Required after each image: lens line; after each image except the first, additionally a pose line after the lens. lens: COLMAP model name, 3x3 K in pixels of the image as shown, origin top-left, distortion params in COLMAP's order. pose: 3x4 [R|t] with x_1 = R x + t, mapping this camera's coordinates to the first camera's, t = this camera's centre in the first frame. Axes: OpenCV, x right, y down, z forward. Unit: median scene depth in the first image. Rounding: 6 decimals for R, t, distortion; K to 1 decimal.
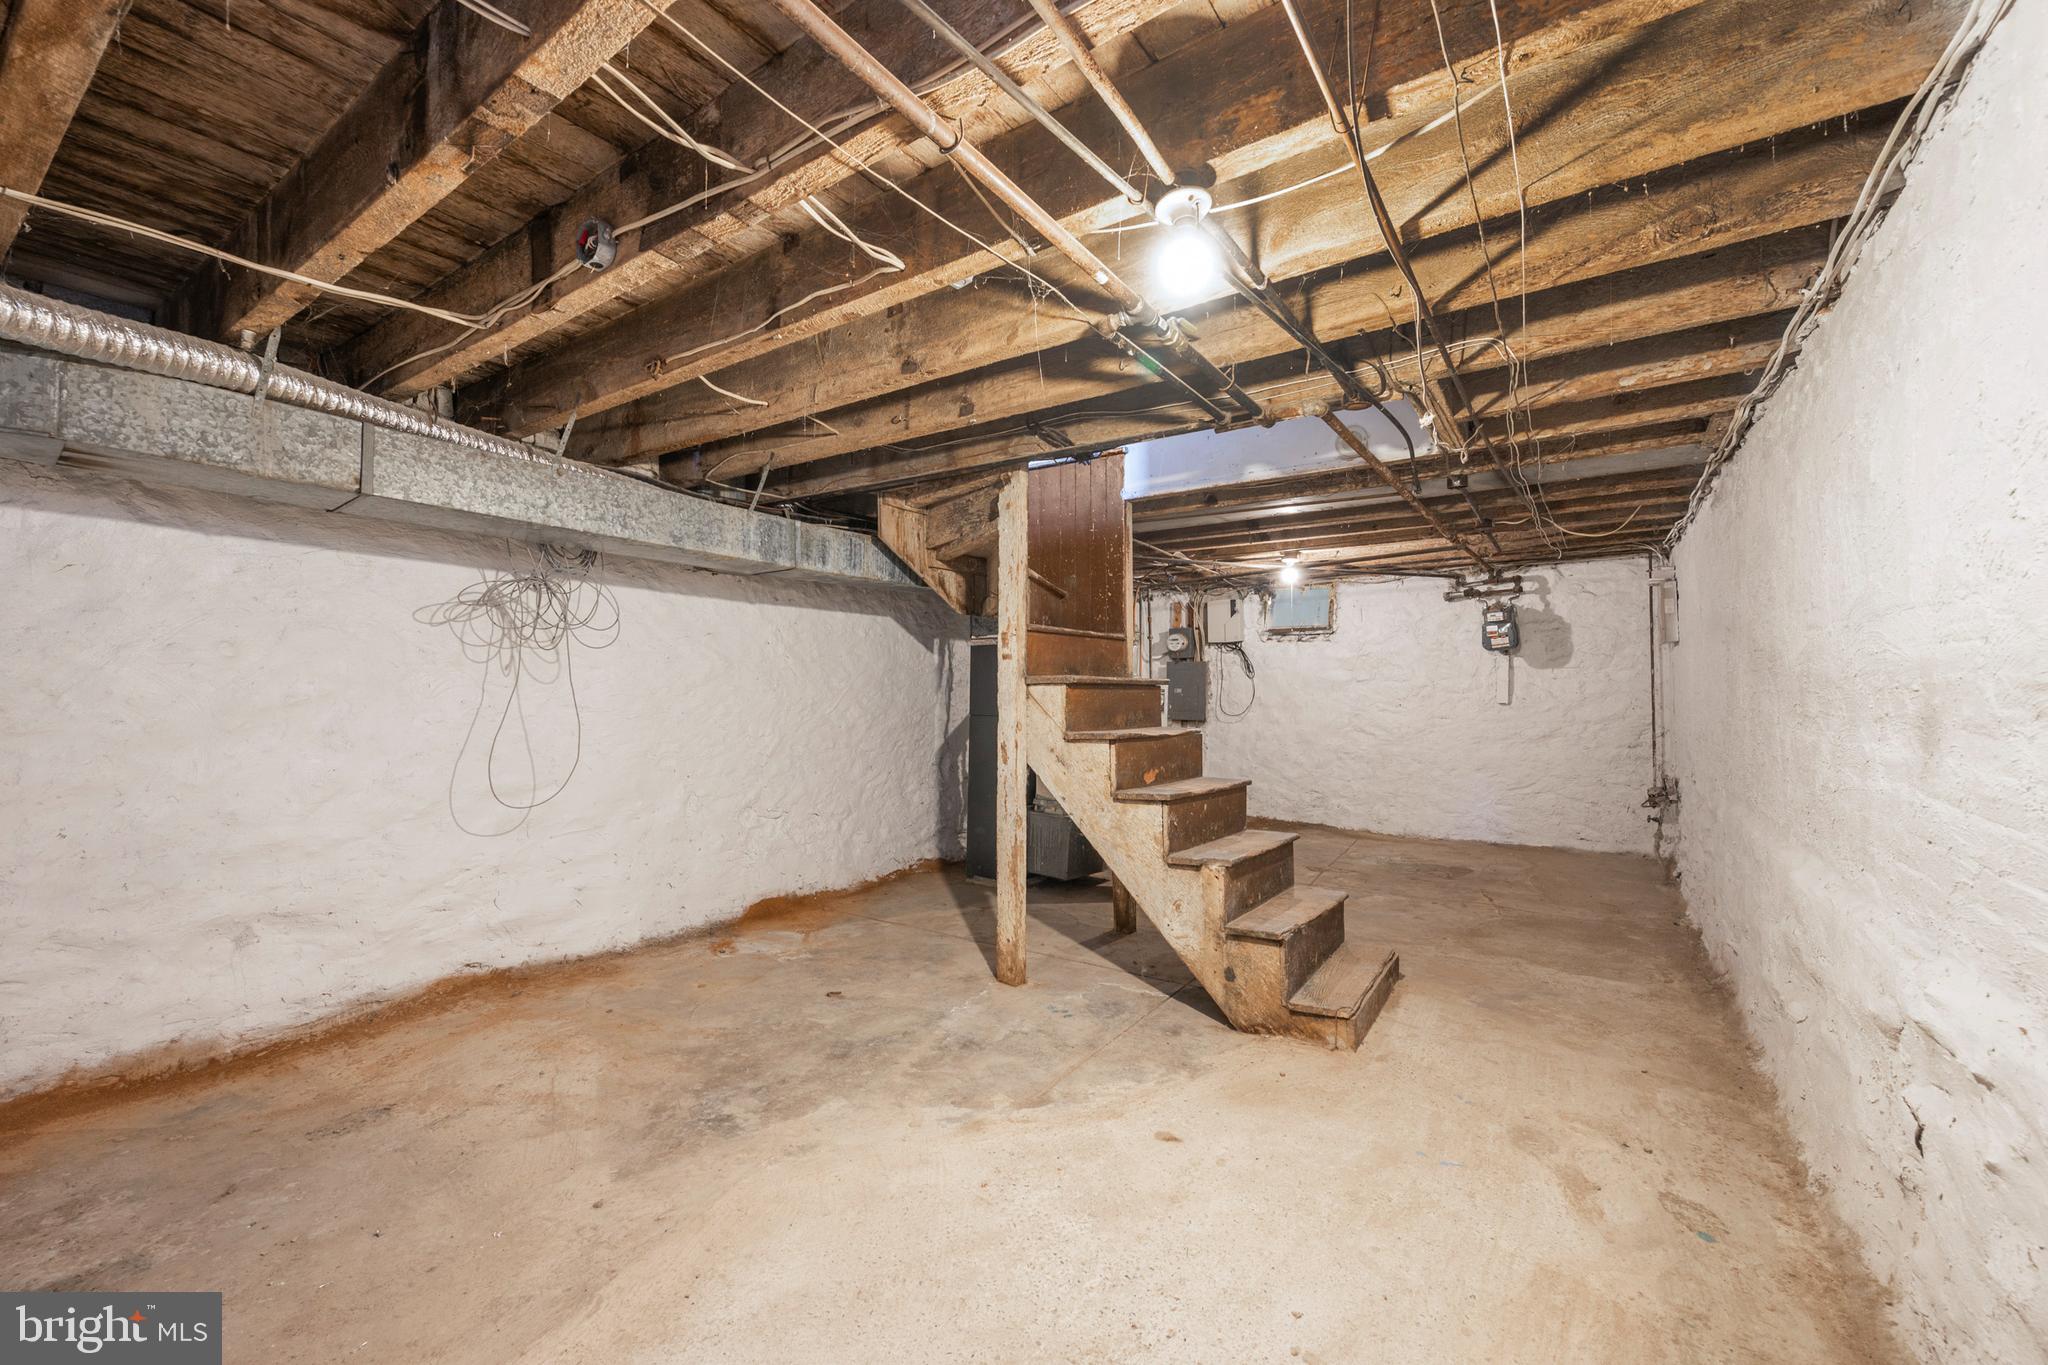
lens RADIAL K [[827.8, 0, 1029.6], [0, 827.8, 685.5], [0, 0, 1]] dist [0.015855, -0.003488]
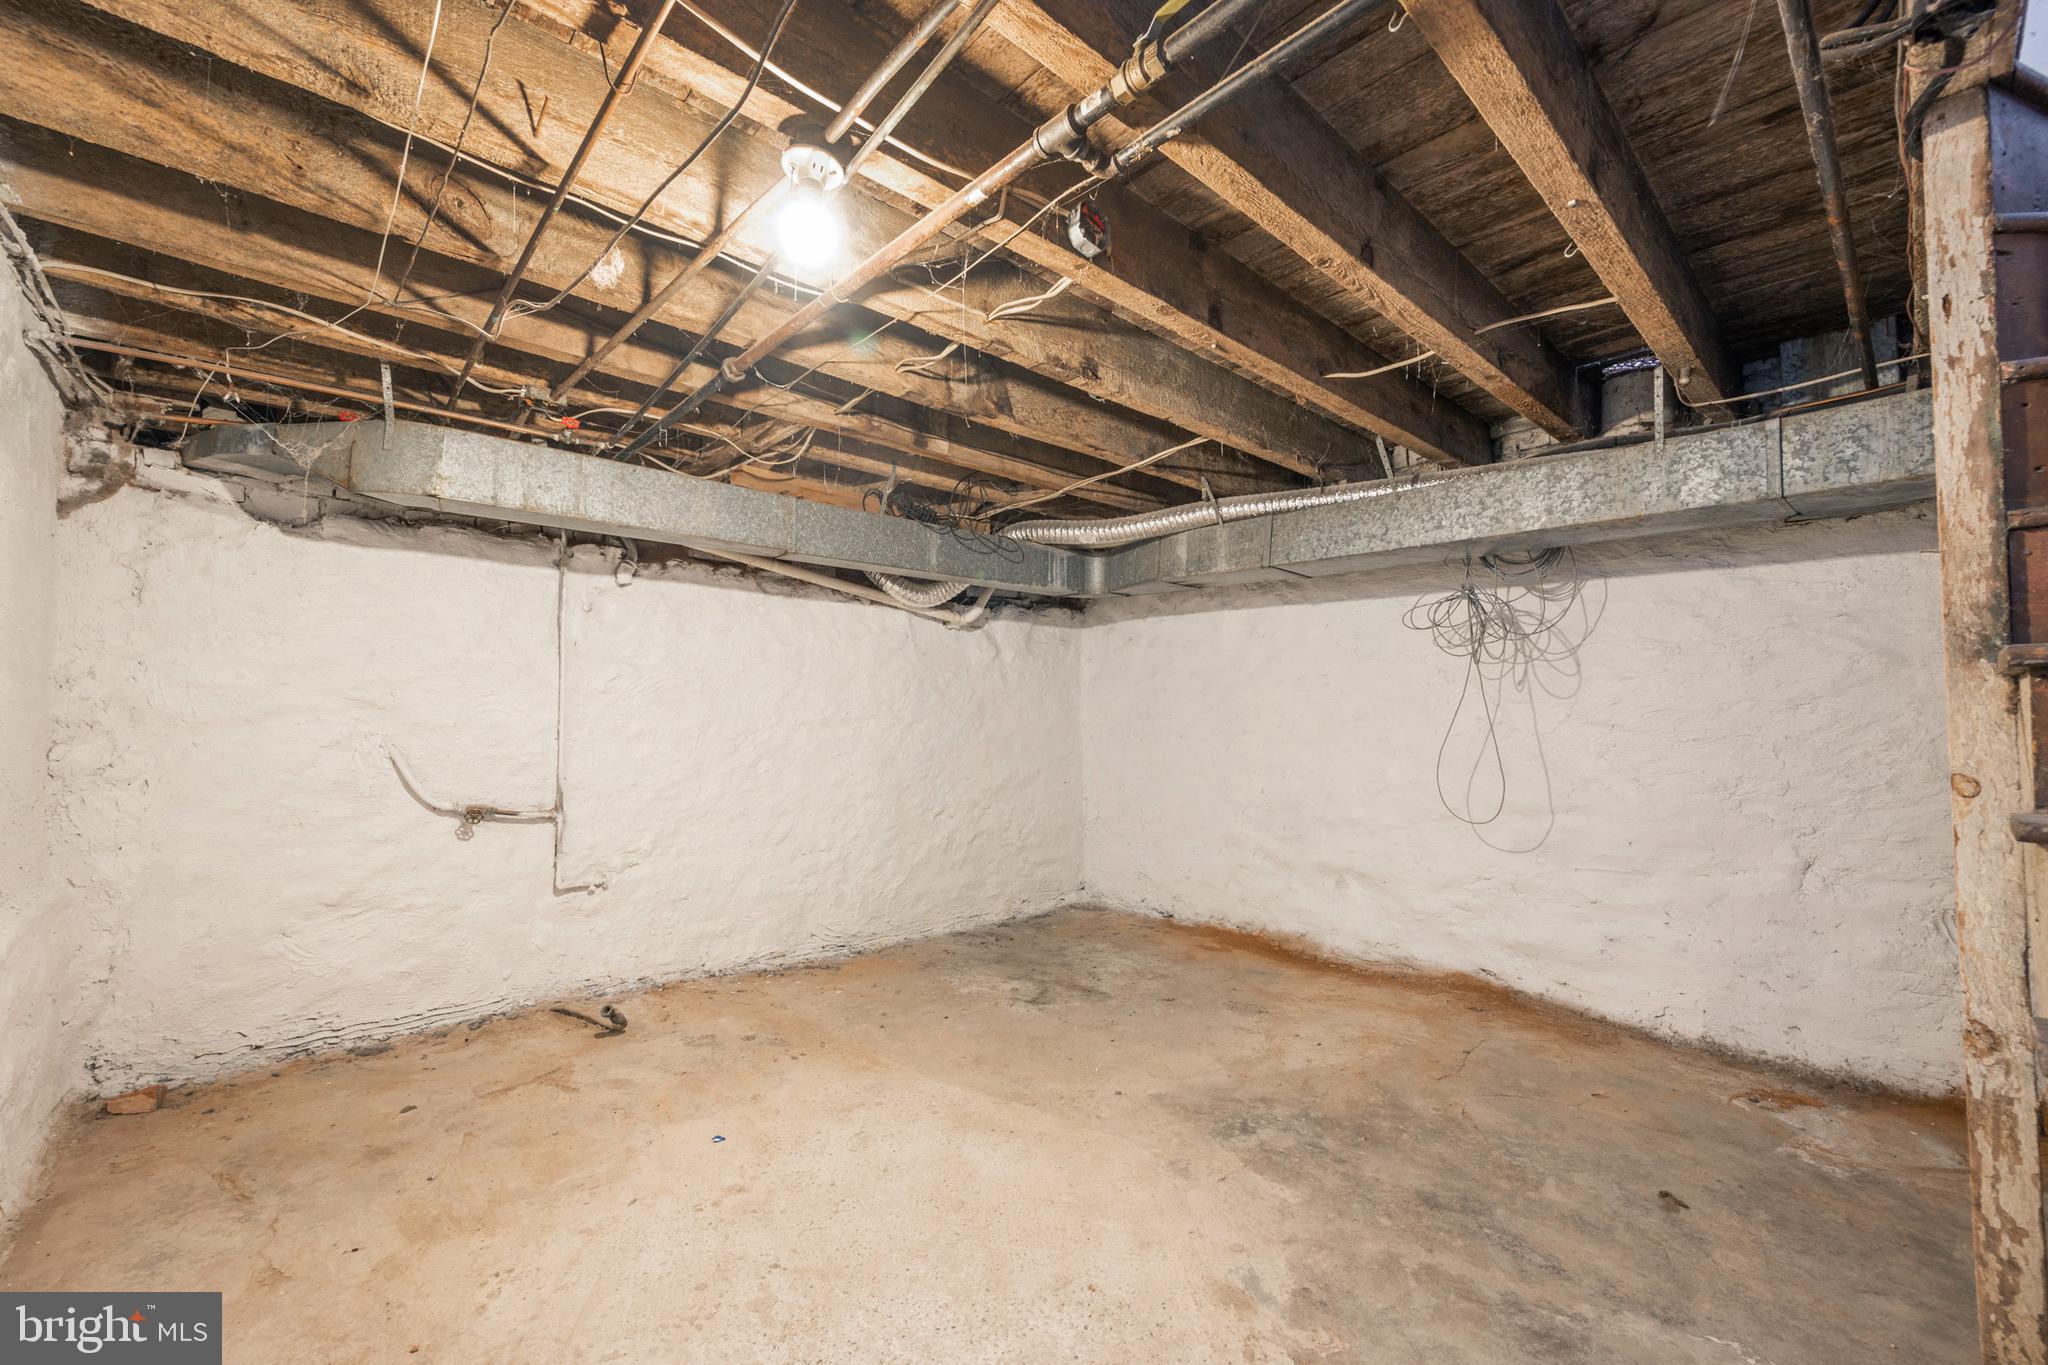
lens RADIAL K [[827.8, 0, 1024.5], [0, 827.8, 692.2], [0, 0, 1]] dist [0.015855, -0.003488]
pose [[-0.227930, -0.026724, -0.973311, 0.565136], [0.008652, 0.999528, -0.029470, 0.015948], [0.973639, -0.015138, -0.227591, 0.803827]]
